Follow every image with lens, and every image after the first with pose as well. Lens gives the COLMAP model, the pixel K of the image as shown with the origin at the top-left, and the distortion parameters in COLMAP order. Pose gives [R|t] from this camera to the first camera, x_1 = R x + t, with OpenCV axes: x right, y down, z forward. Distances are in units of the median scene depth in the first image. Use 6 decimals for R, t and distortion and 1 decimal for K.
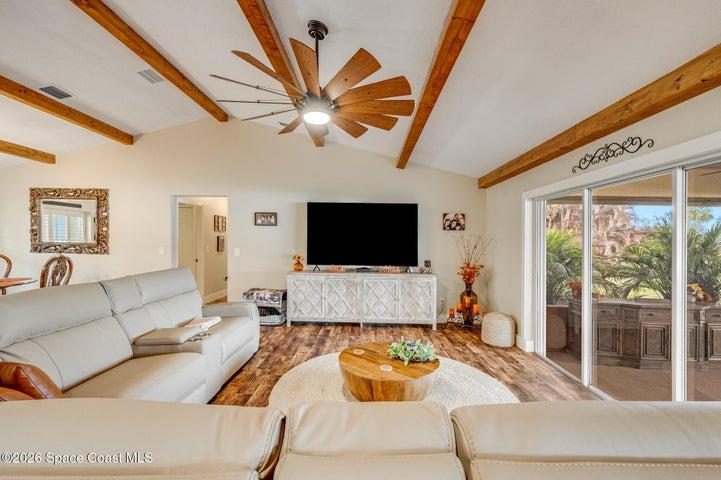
lens RADIAL K [[318.8, 0, 360.5], [0, 318.8, 240.0], [0, 0, 1]] dist [-0.000881, -0.000220]
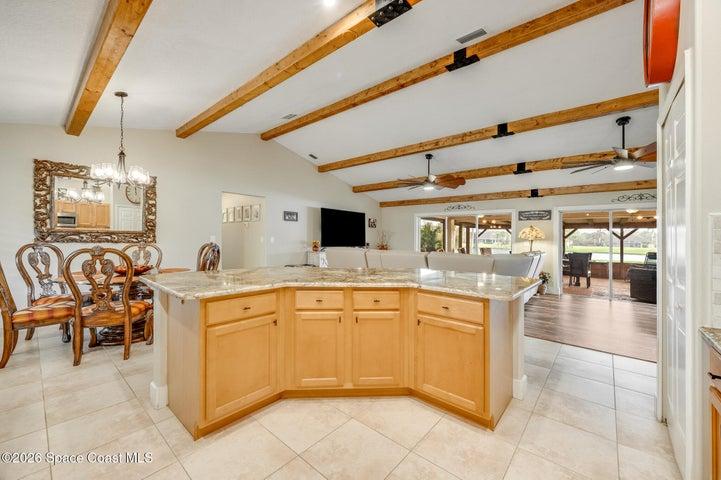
lens RADIAL K [[285.4, 0, 360.9], [0, 285.4, 231.8], [0, 0, 1]] dist [0.000782, -0.000049]
pose [[0.632433, 0.012533, 0.774514, -1.083825], [-0.010982, 0.999914, -0.007214, 0.009499], [-0.774537, -0.003944, 0.632516, -0.050141]]
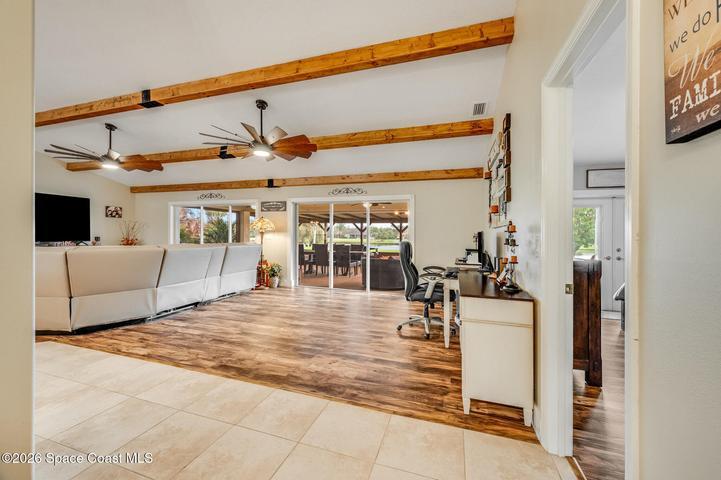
lens RADIAL K [[285.4, 0, 360.9], [0, 285.4, 231.8], [0, 0, 1]] dist [0.000782, -0.000049]
pose [[0.285954, 0.000434, 0.958243, -0.691985], [-0.012323, 0.999919, 0.003225, 0.020276], [-0.958164, -0.012730, 0.285936, -0.556834]]
